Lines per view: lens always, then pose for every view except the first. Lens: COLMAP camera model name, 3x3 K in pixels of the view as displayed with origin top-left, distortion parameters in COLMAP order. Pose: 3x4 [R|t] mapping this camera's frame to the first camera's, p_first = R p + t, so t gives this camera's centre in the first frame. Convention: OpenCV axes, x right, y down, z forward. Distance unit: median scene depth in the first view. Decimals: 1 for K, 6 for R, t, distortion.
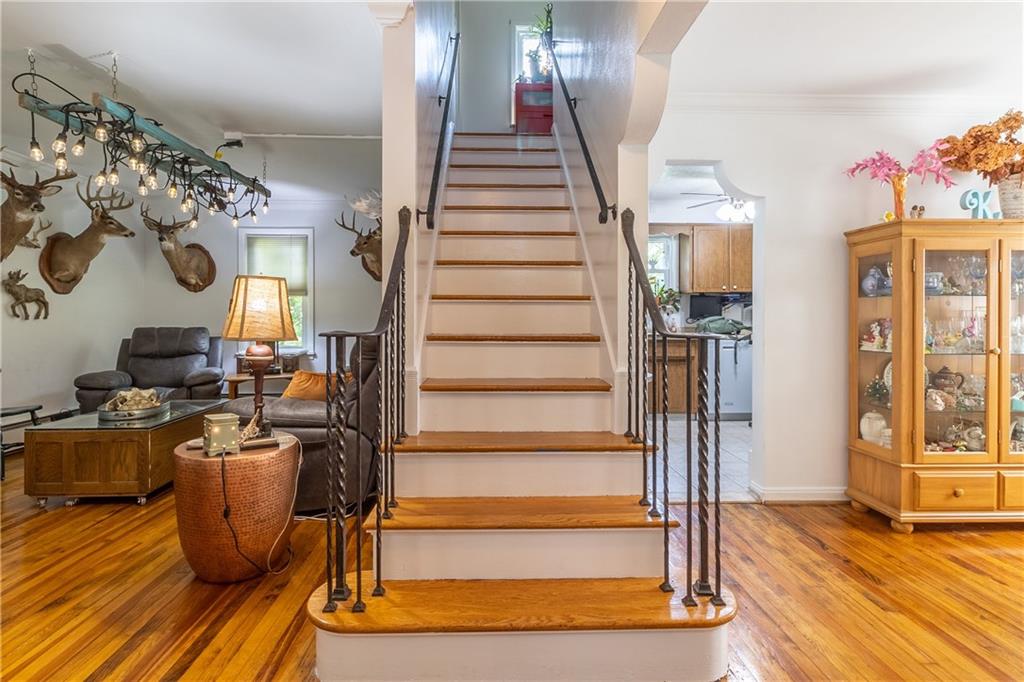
lens RADIAL K [[503.6, 0, 509.3], [0, 503.6, 320.9], [0, 0, 1]] dist [-0.002061, 0.001454]
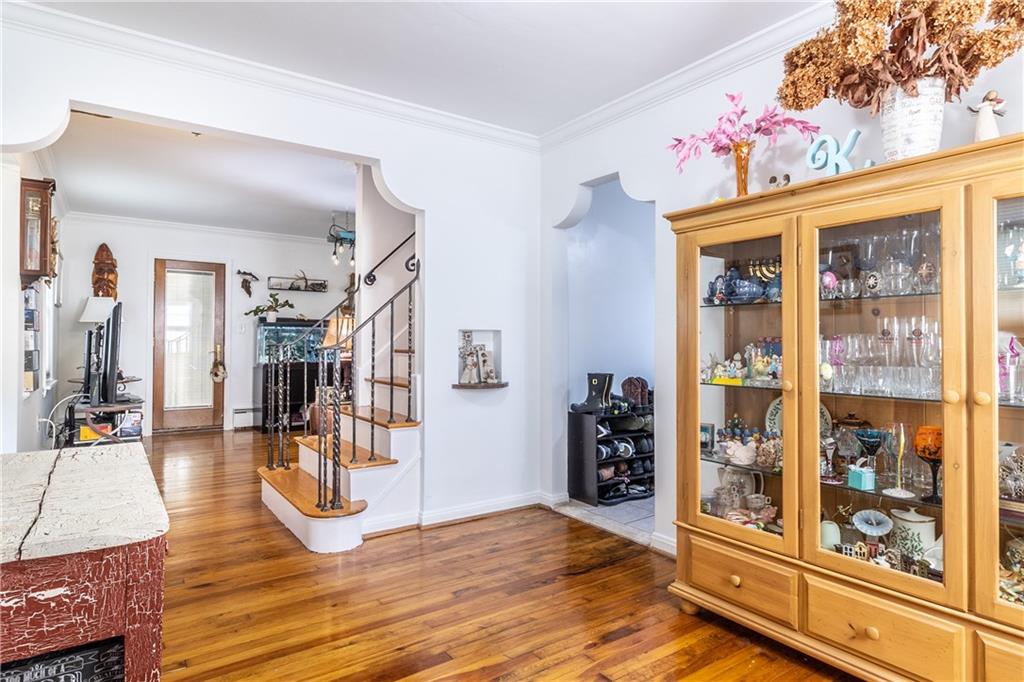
lens RADIAL K [[574.4, 0, 512.4], [0, 574.4, 339.0], [0, 0, 1]] dist [-0.029869, -0.000448]
pose [[0.542534, -0.006228, -0.840011, 1.475102], [-0.010211, 0.999850, -0.014008, 0.019343], [0.839972, 0.016177, 0.542389, 0.320682]]
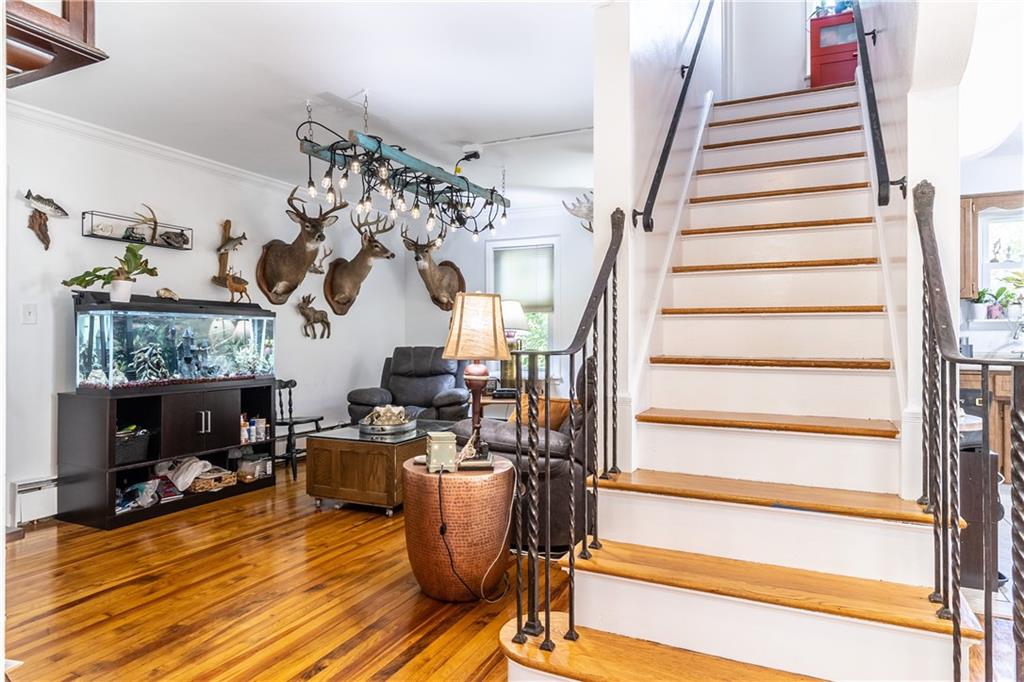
lens RADIAL K [[629.1, 0, 511.8], [0, 629.1, 339.4], [0, 0, 1]] dist [-0.004750, 0.002726]
pose [[0.885436, 0.001142, -0.464760, 0.127222], [-0.002961, 0.999991, -0.003185, 0.003323], [0.464752, 0.004196, 0.885431, -0.044781]]
